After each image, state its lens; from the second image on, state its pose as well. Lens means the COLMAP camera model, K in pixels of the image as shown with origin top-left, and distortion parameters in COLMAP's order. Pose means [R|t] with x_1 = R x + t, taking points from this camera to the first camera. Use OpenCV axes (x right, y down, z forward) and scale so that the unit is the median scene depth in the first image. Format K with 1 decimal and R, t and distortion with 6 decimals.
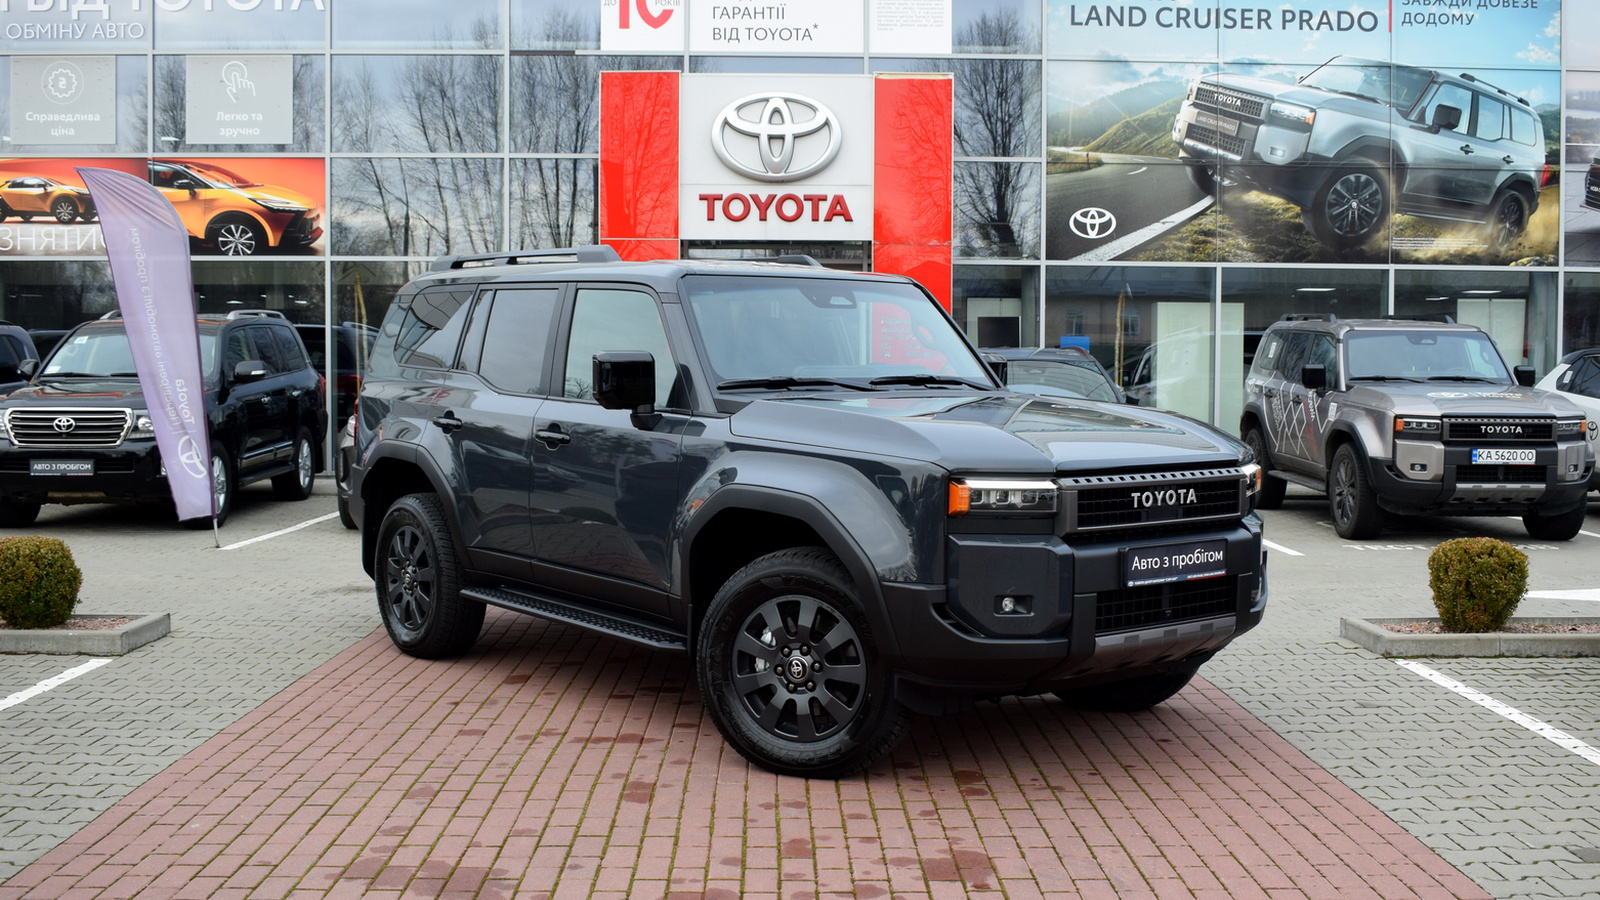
lens RADIAL K [[1674.3, 0, 820.6], [0, 1674.3, 453.0], [0, 0, 1]] dist [-0.075464, 0.015274]
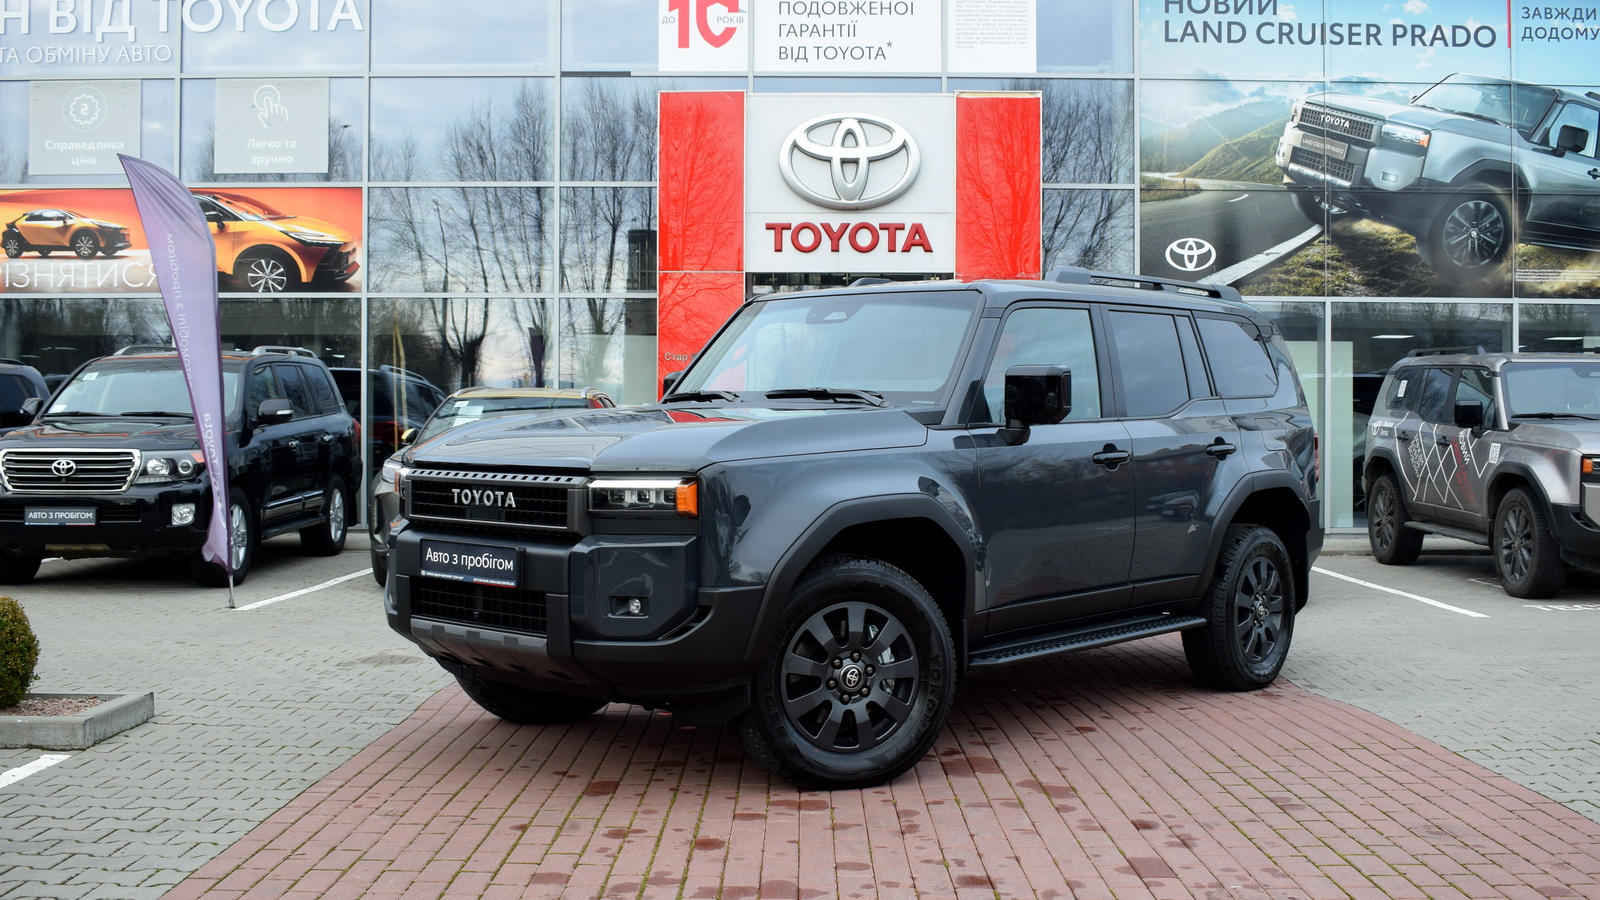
lens RADIAL K [[1625.1, 0, 800.0], [0, 1625.1, 450.0], [0, 0, 1]] dist [-0.074766, 0.006905]
pose [[0.999638, -0.001639, -0.026854, -0.028974], [0.000571, 0.999211, -0.039705, 0.005356], [0.026898, 0.039675, 0.998851, 0.108143]]
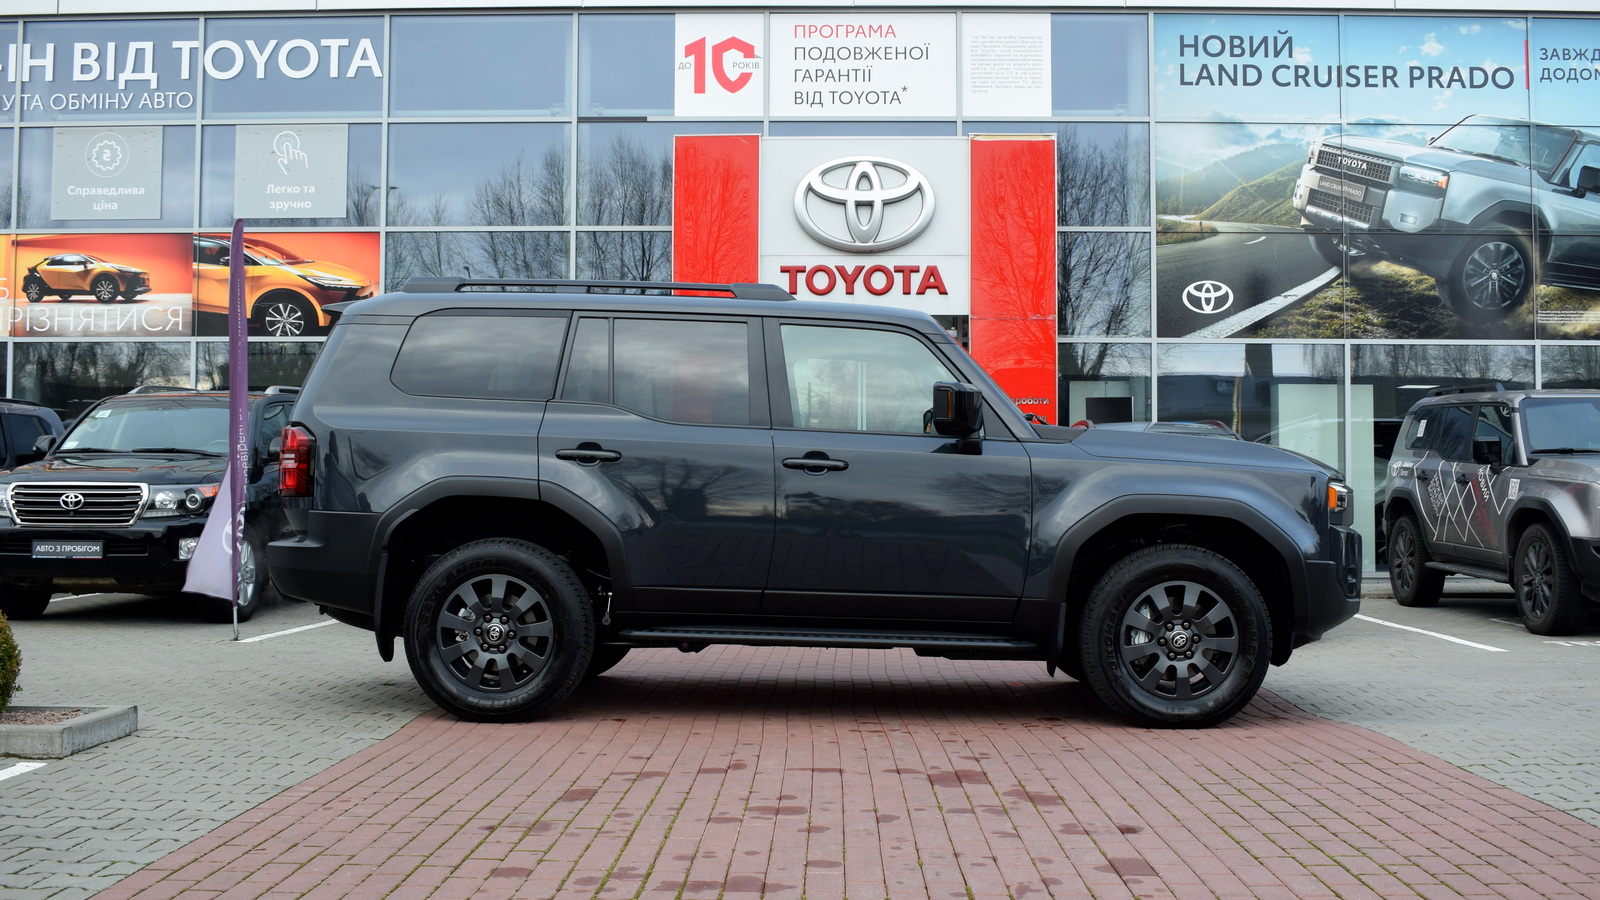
lens RADIAL K [[1625.1, 0, 800.0], [0, 1625.1, 450.0], [0, 0, 1]] dist [-0.074766, 0.006905]
pose [[0.998945, -0.002974, -0.045833, -0.020495], [-0.000639, 0.996904, -0.078628, 0.016038], [0.045925, 0.078575, 0.995850, 0.113267]]
